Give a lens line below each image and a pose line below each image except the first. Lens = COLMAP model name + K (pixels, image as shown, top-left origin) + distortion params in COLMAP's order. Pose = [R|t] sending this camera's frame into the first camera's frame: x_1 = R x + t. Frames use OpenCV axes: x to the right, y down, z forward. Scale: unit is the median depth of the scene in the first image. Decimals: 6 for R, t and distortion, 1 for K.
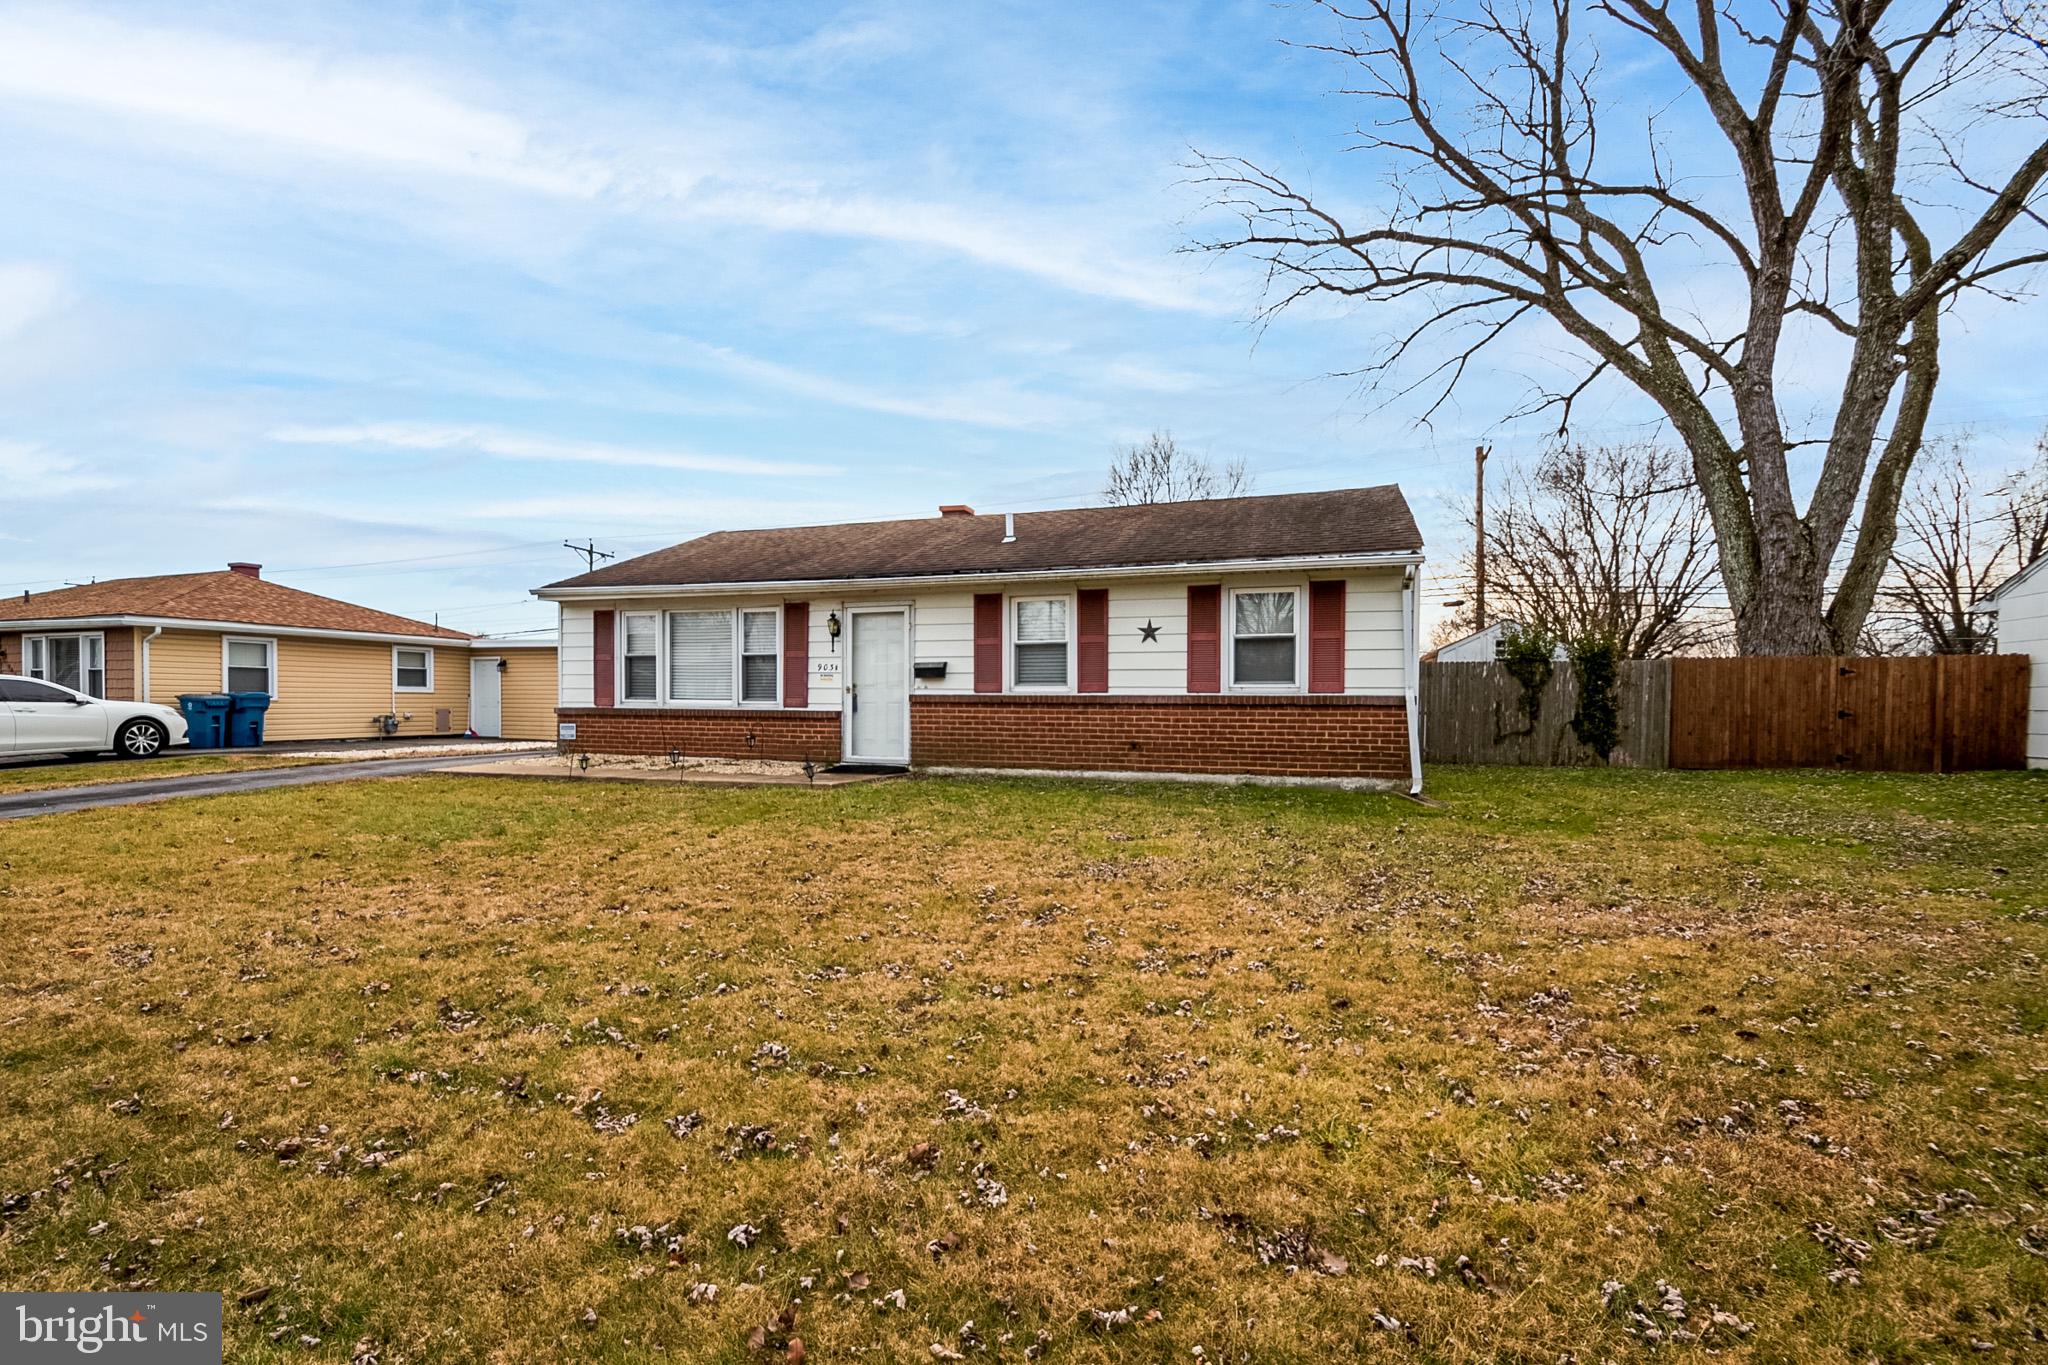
lens RADIAL K [[899.5, 0, 1004.9], [0, 899.5, 723.8], [0, 0, 1]] dist [0.009973, -0.015314]
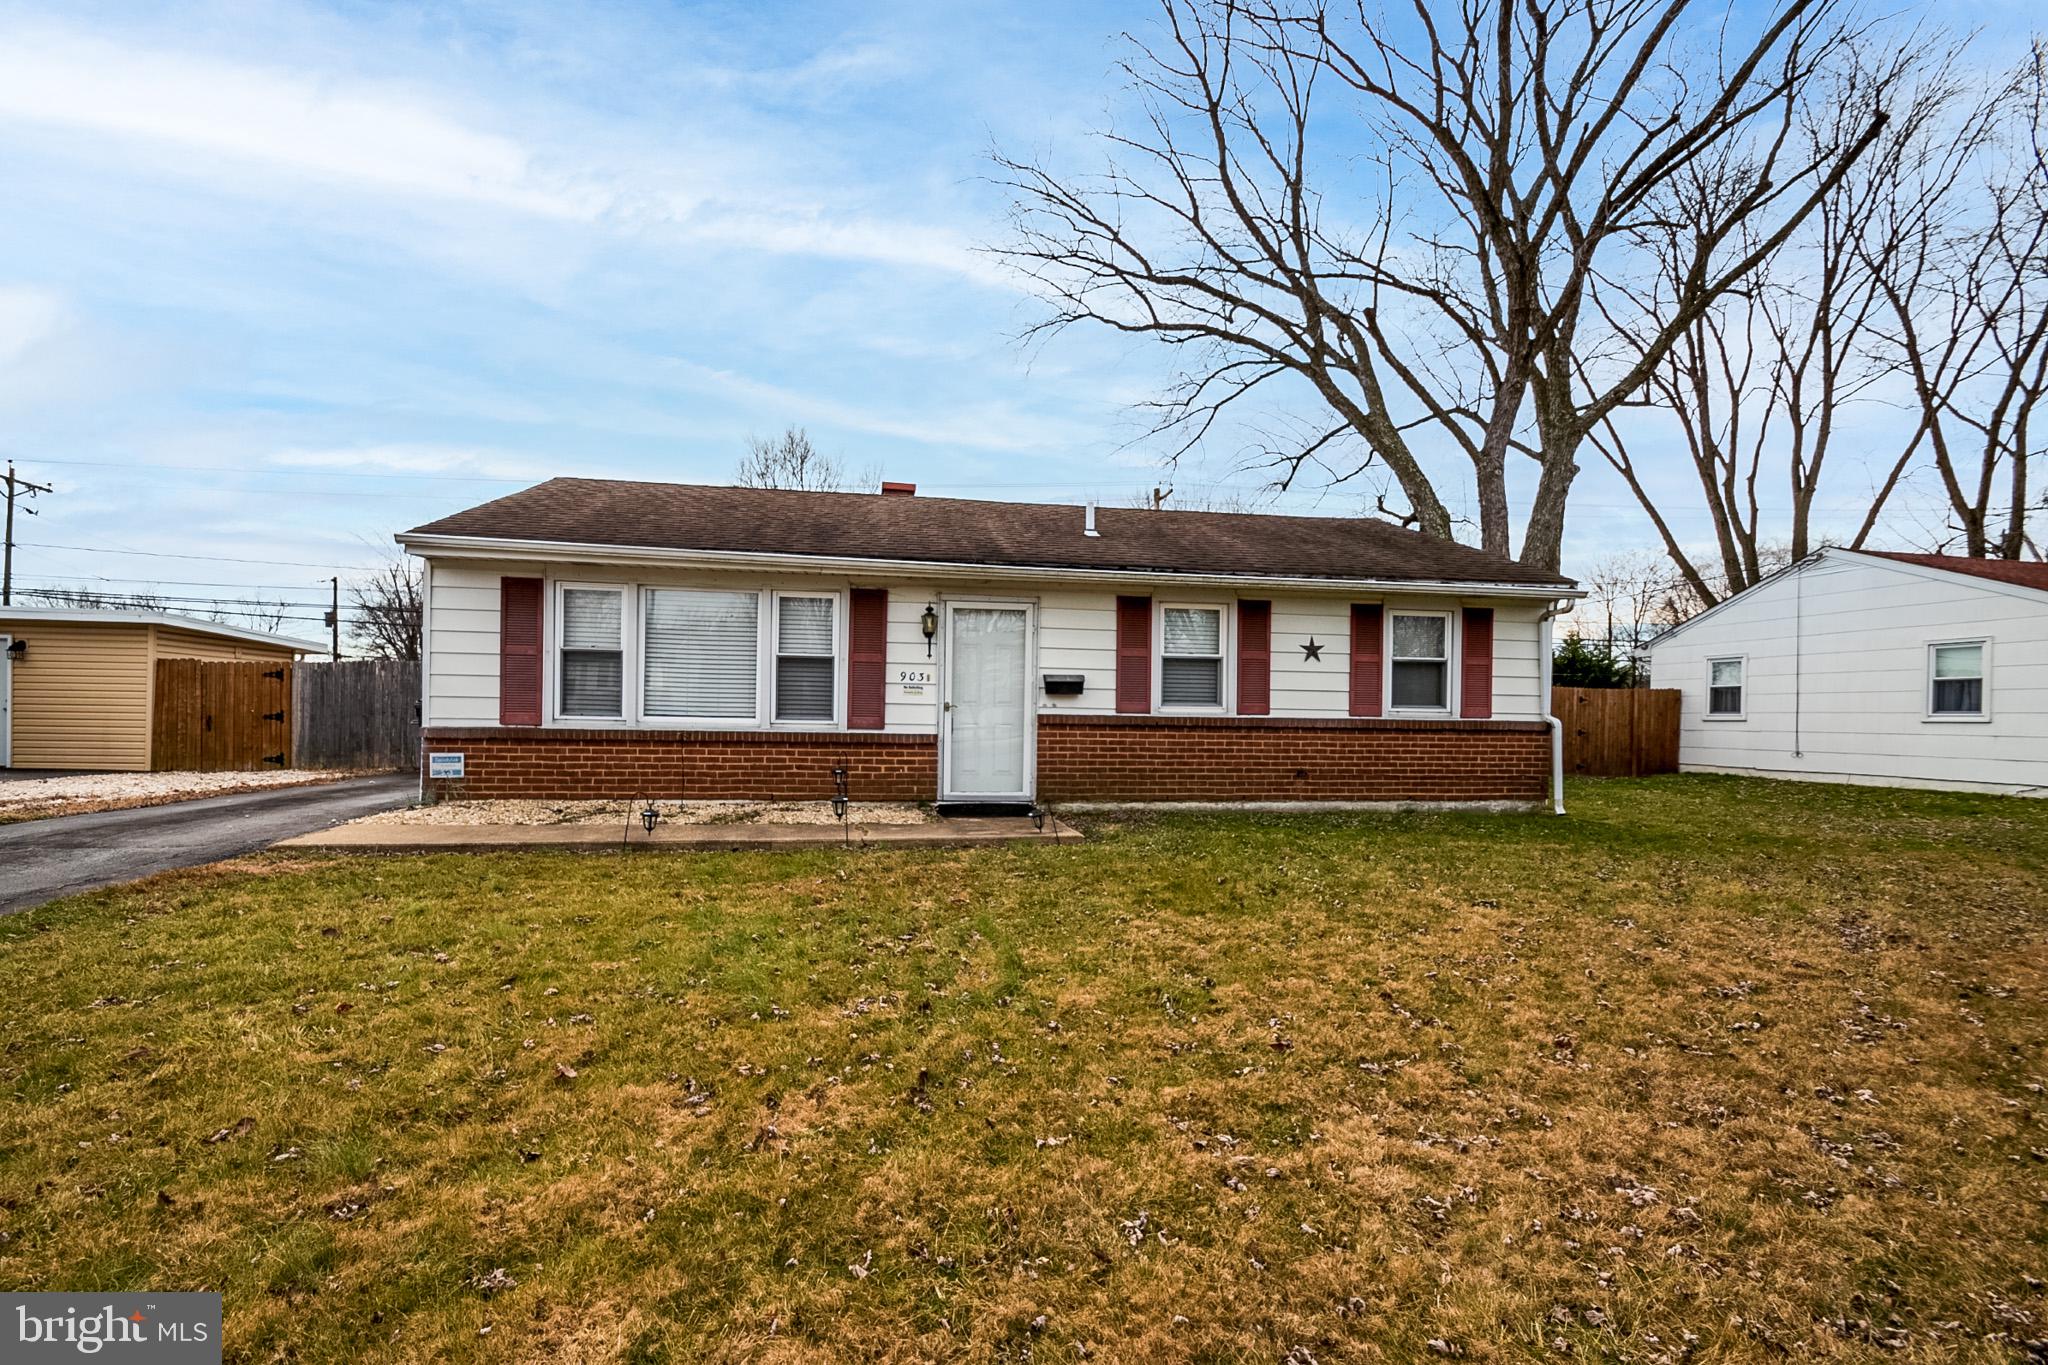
lens RADIAL K [[899.5, 0, 1004.9], [0, 899.5, 723.8], [0, 0, 1]] dist [0.009973, -0.015314]
pose [[0.881395, 0.002552, 0.472372, -0.524355], [0.001099, 0.999972, -0.007453, -0.018368], [-0.472378, 0.007088, 0.881368, 0.311796]]
